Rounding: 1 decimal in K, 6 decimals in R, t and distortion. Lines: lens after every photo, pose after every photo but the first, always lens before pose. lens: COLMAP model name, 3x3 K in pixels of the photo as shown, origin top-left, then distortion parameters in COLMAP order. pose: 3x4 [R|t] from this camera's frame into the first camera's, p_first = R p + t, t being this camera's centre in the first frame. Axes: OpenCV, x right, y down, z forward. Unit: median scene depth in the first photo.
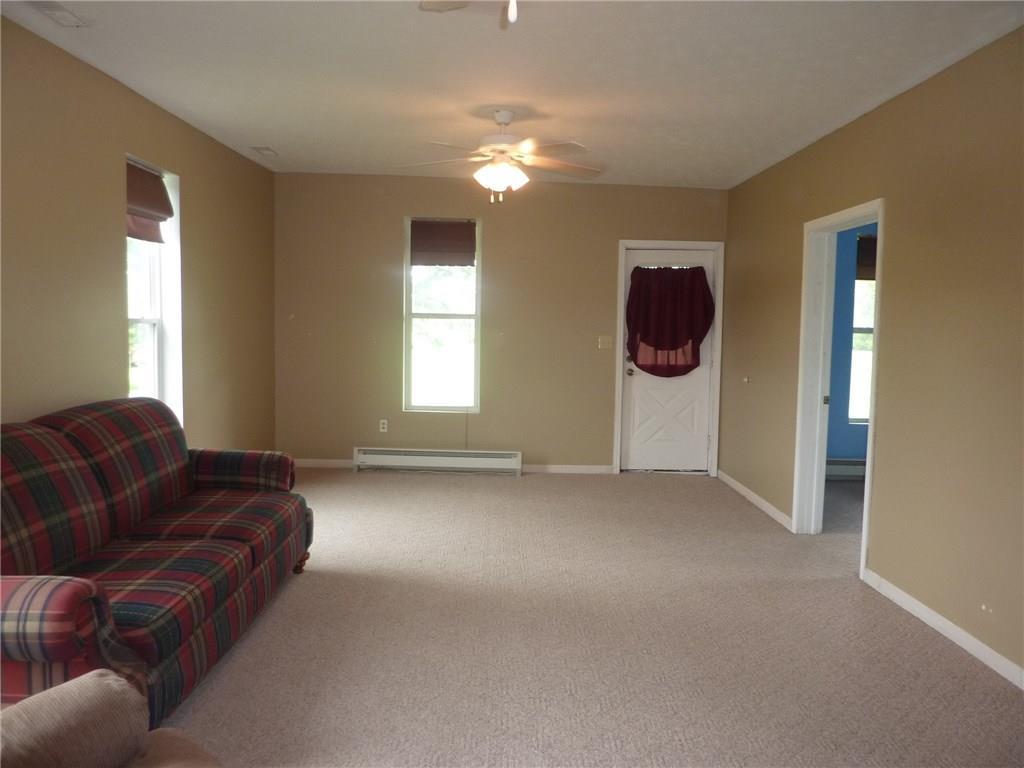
lens RADIAL K [[756.1, 0, 511.0], [0, 756.1, 384.2], [0, 0, 1]] dist [-0.023909, -0.017771]
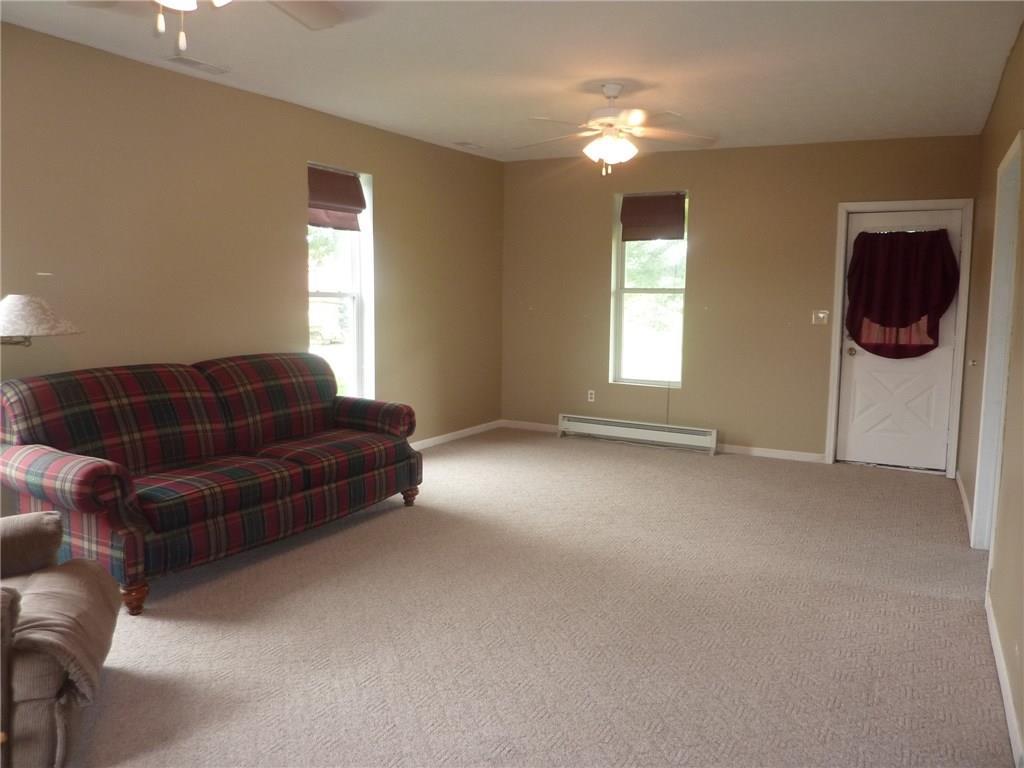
lens RADIAL K [[756.1, 0, 508.4], [0, 756.1, 383.4], [0, 0, 1]] dist [-0.023909, -0.017771]
pose [[0.868500, 0.048808, -0.493281, 0.375096], [-0.037530, 0.998759, 0.032745, 0.011590], [0.494267, -0.009926, 0.869253, 0.043365]]
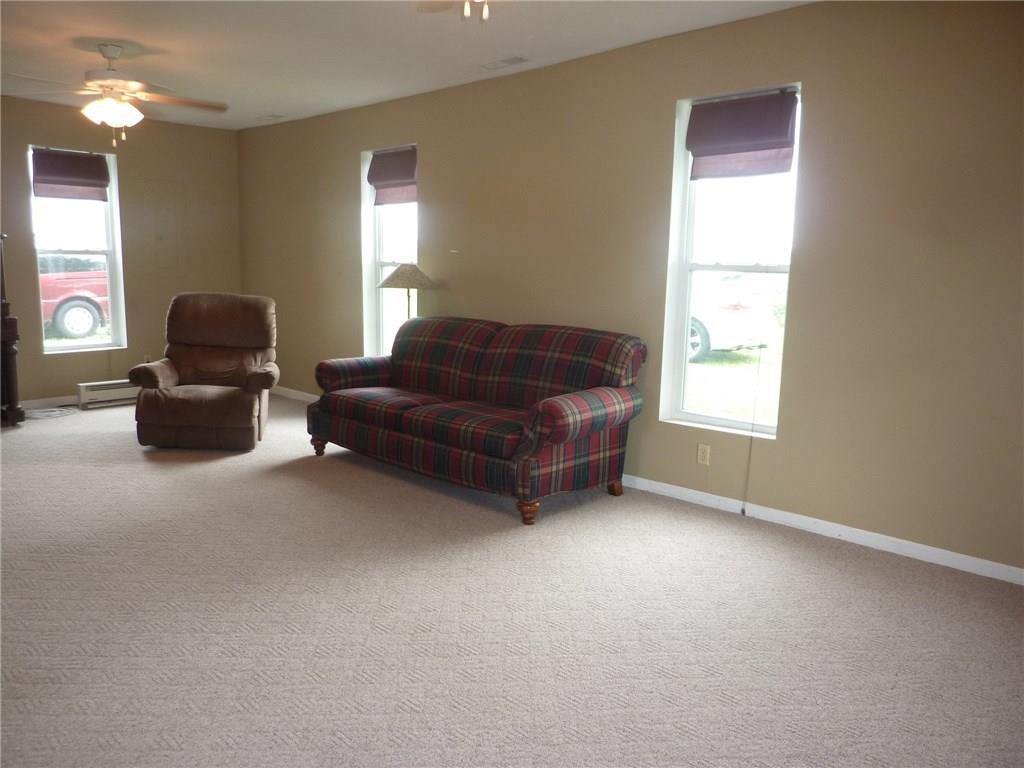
lens RADIAL K [[756.1, 0, 513.8], [0, 756.1, 381.5], [0, 0, 1]] dist [-0.023909, -0.017771]
pose [[-0.698602, 0.072545, -0.711823, 0.350673], [-0.094009, 0.976916, 0.191826, -0.095784], [0.709308, 0.200928, -0.675656, 1.400771]]
